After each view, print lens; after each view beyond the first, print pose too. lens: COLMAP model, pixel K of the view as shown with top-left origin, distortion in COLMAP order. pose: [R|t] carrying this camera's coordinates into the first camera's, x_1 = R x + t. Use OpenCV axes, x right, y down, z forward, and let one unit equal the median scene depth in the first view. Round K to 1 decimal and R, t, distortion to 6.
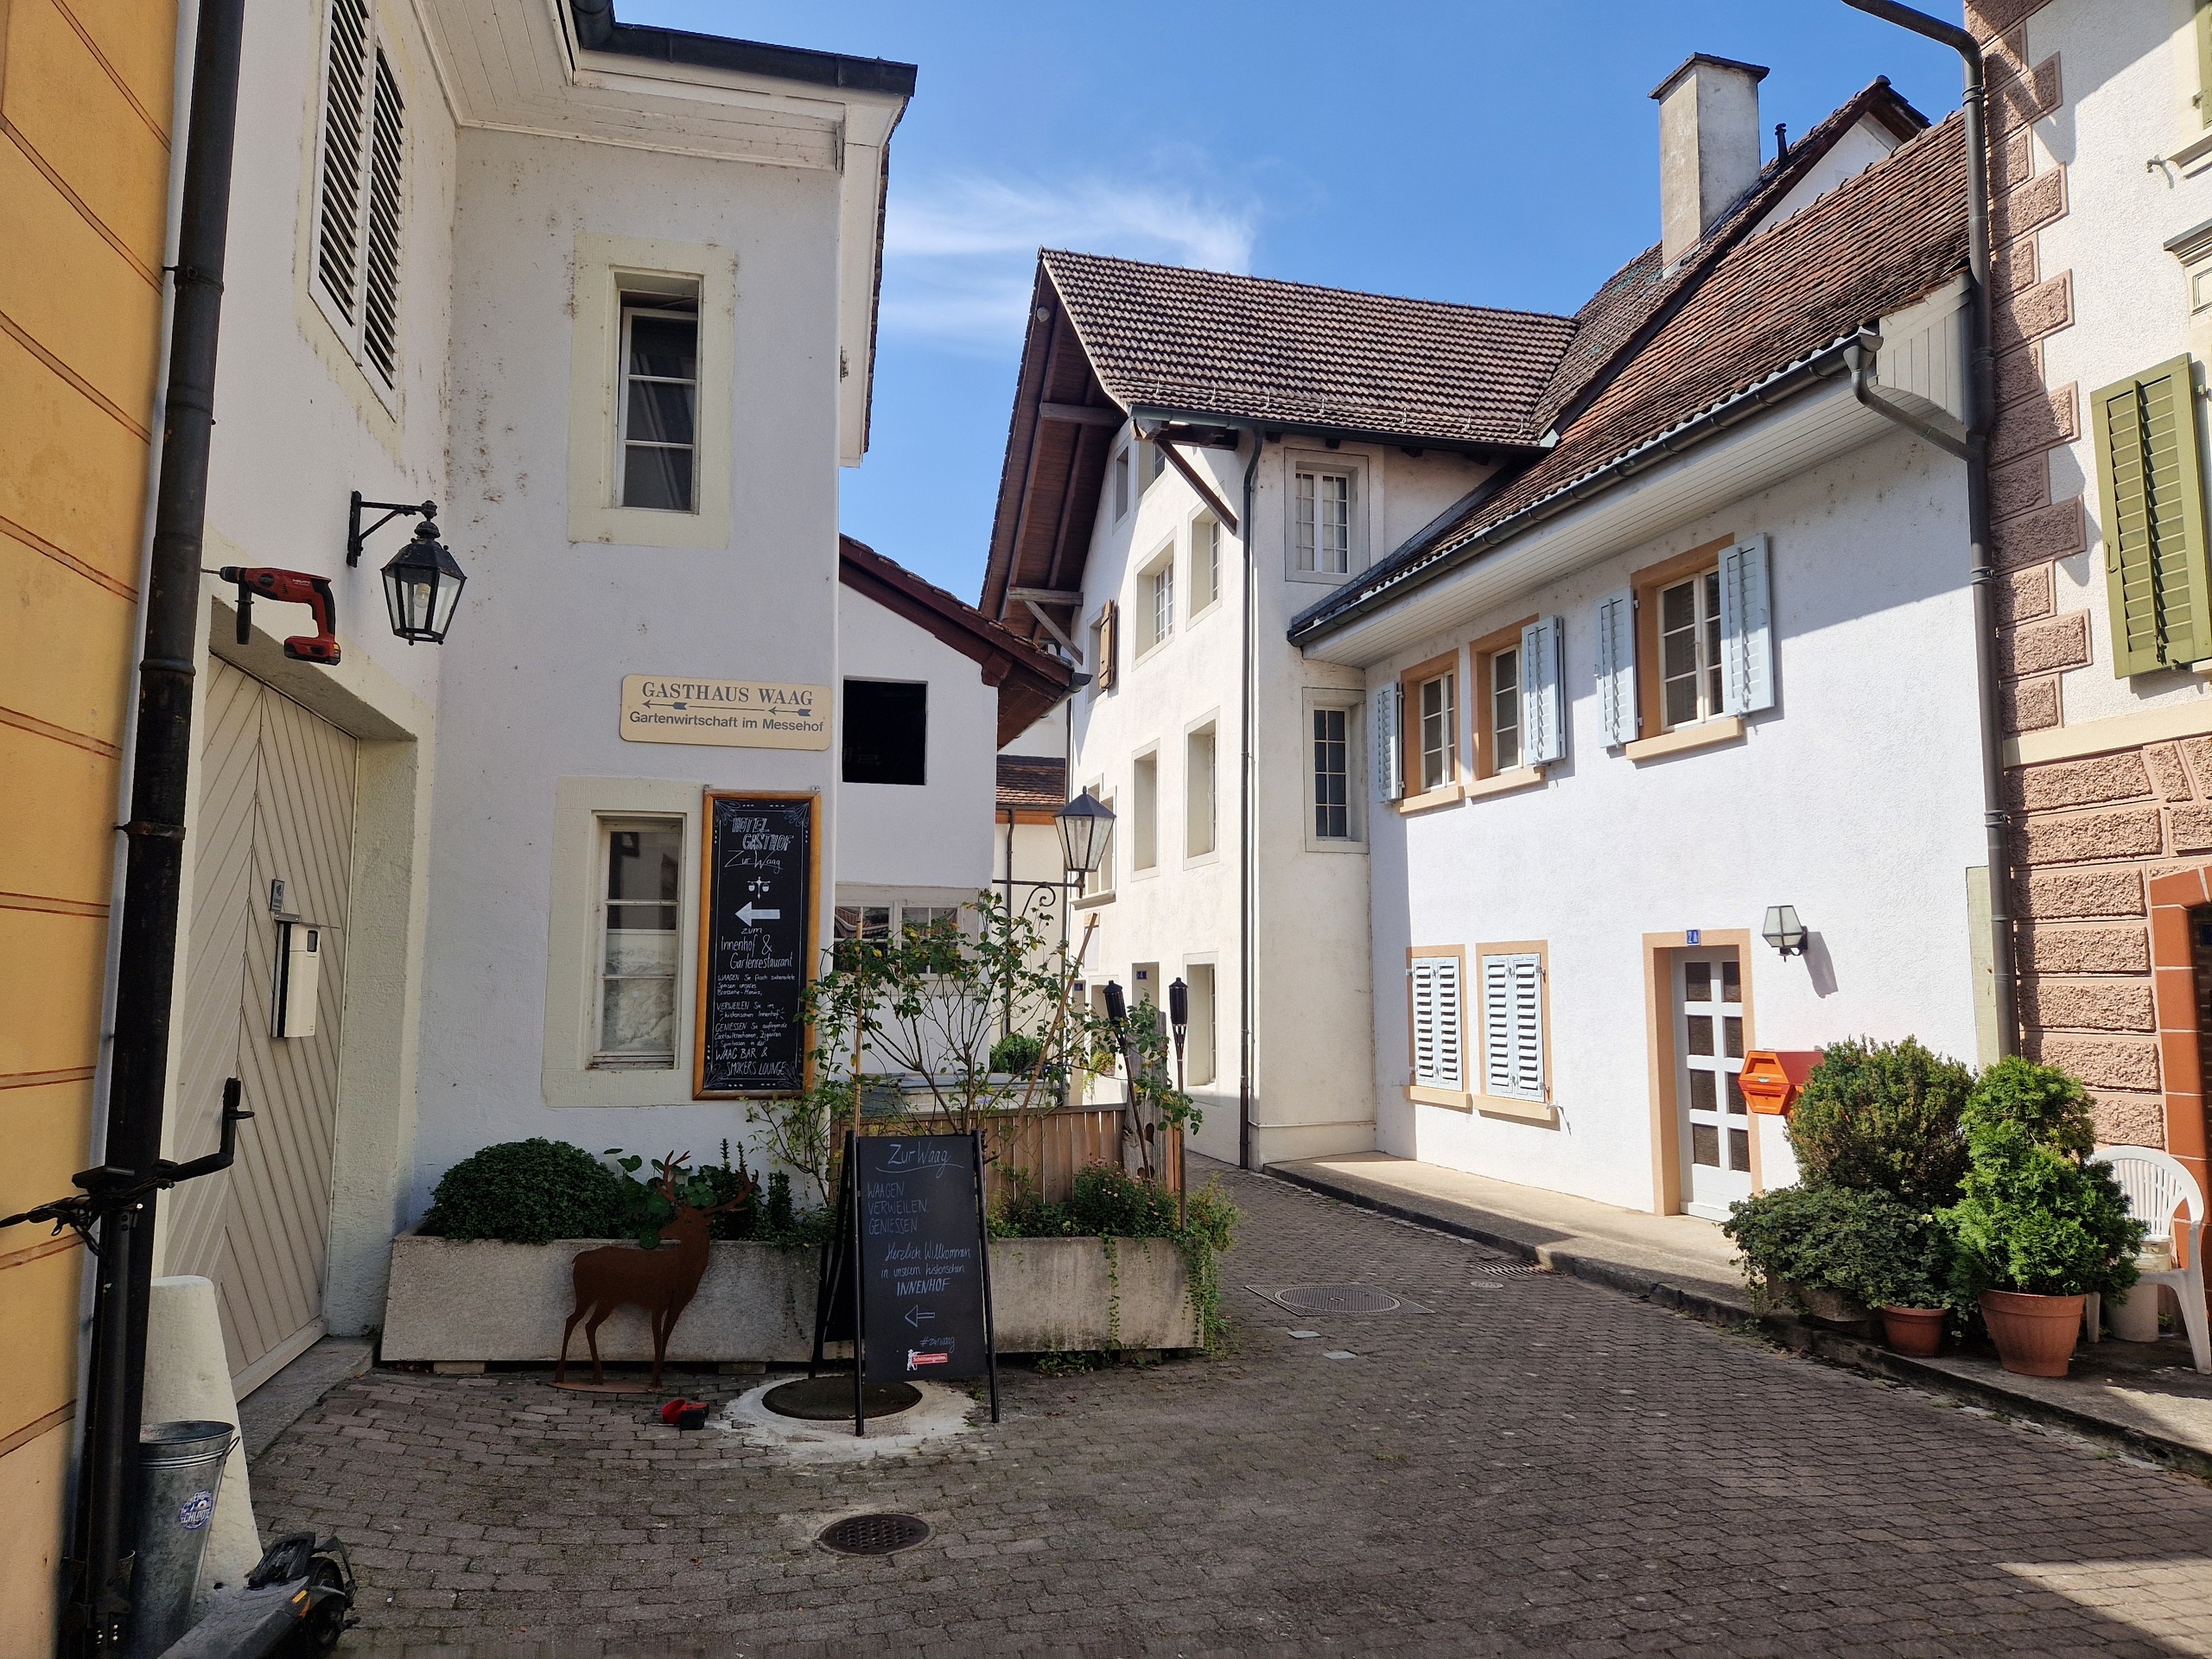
lens RADIAL K [[1469.8, 0, 1106.0], [0, 1469.8, 829.5], [0, 0, 1]] dist [0.094311, -0.081979]
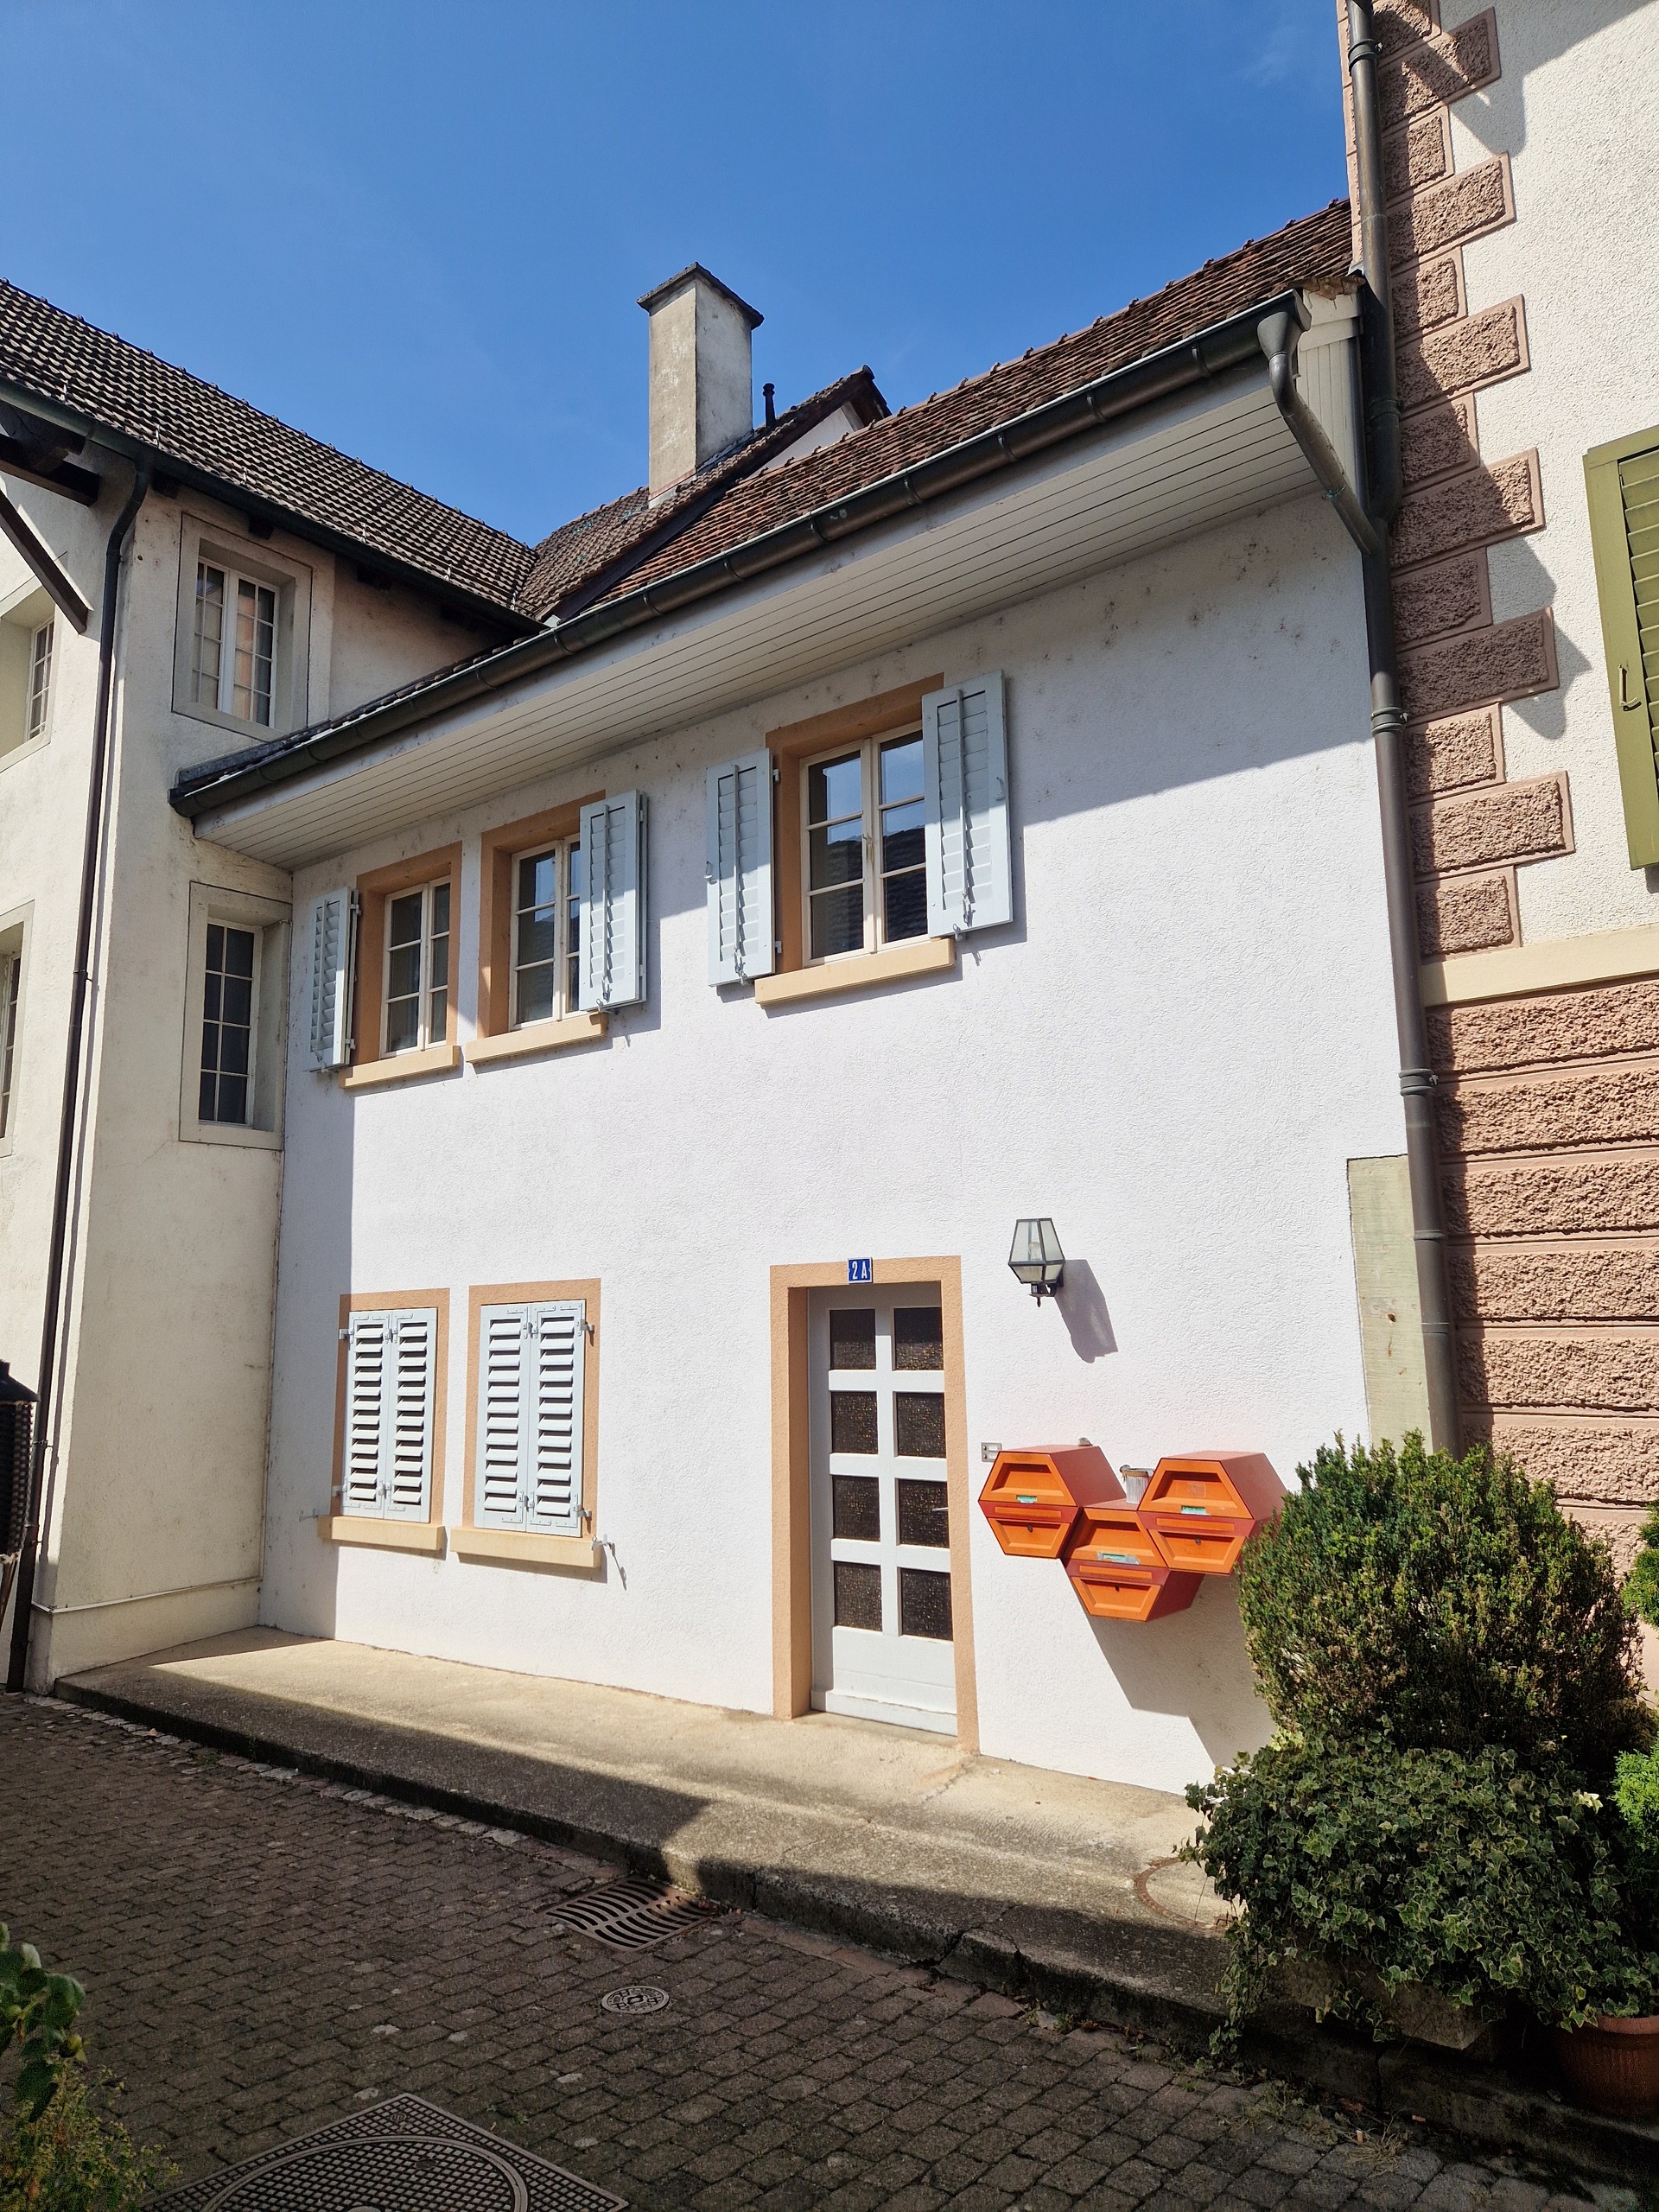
lens RADIAL K [[1469.8, 0, 810.2], [0, 1469.8, 1083.6], [0, 0, 1]] dist [0.094311, -0.081979]
pose [[0.830850, 0.081651, 0.550474, 0.011709], [-0.042798, 0.995623, -0.083084, 0.040275], [-0.554848, 0.045471, 0.830708, 0.419133]]
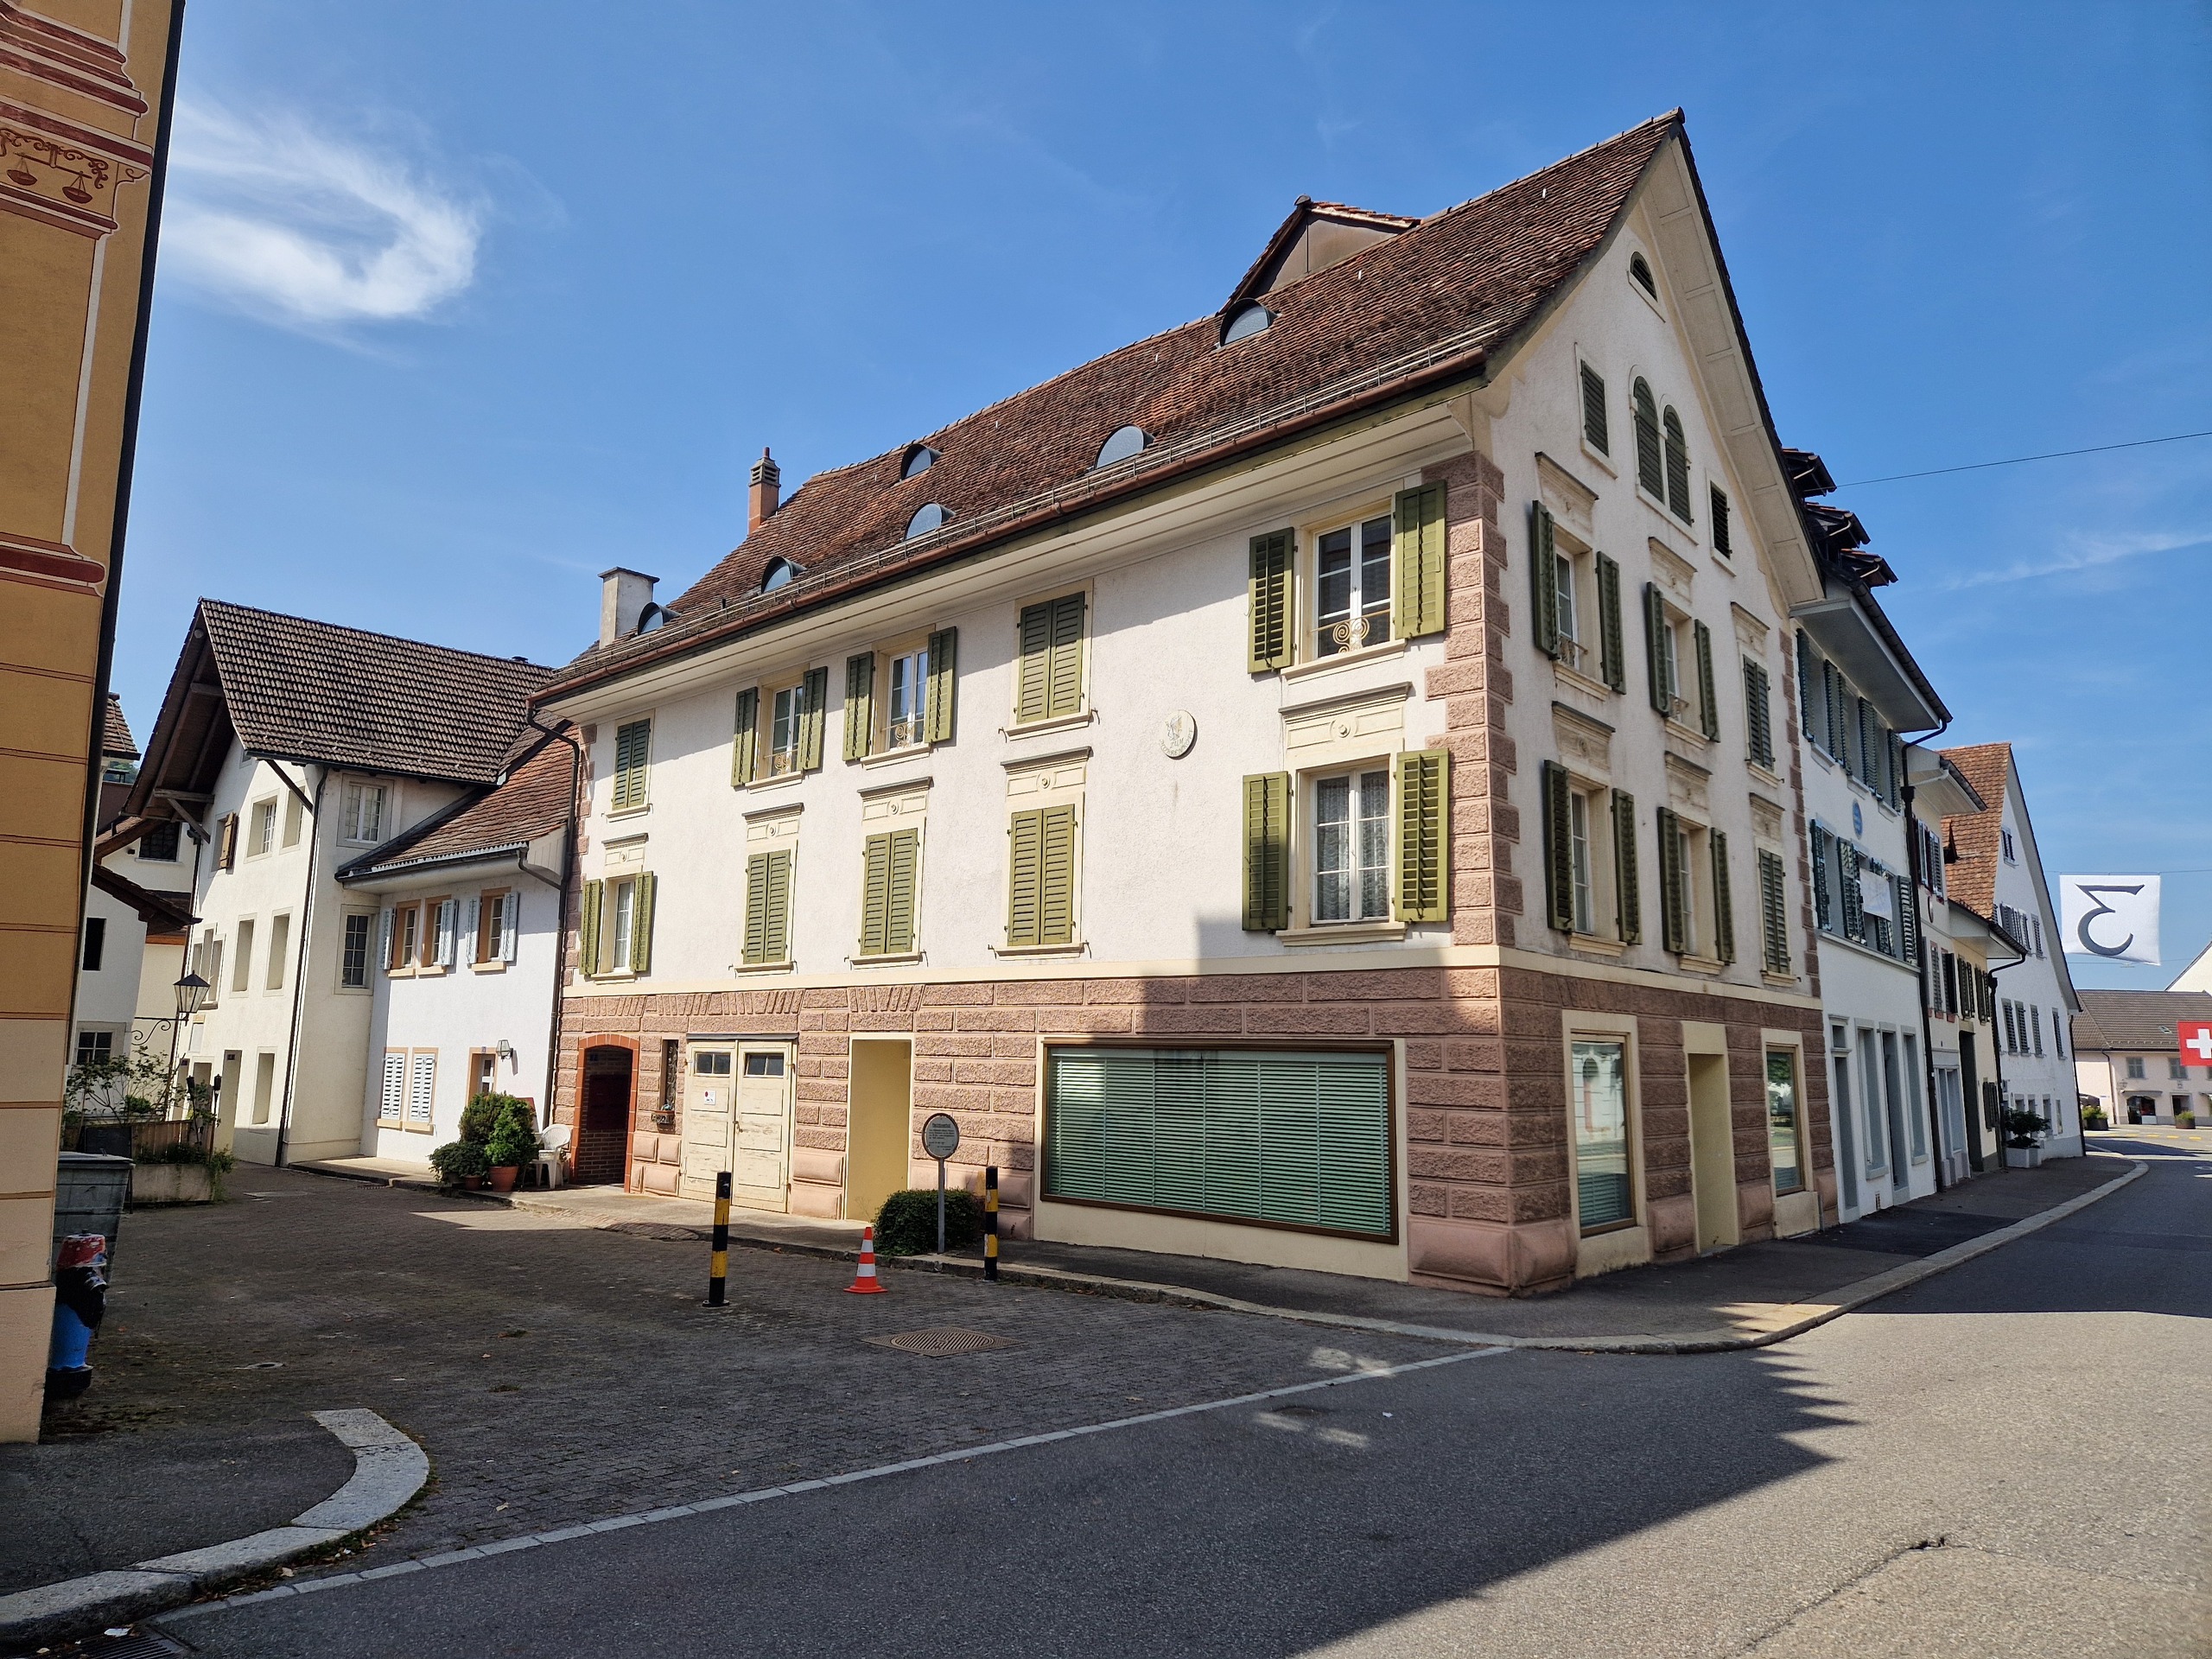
lens RADIAL K [[1451.9, 0, 1106.0], [0, 1451.9, 829.5], [0, 0, 1]] dist [0.005416, 0.002158]
pose [[0.860442, 0.081988, 0.502909, 0.043256], [-0.062142, 0.996488, -0.056134, -0.189356], [-0.505745, 0.017048, 0.862515, -1.366392]]
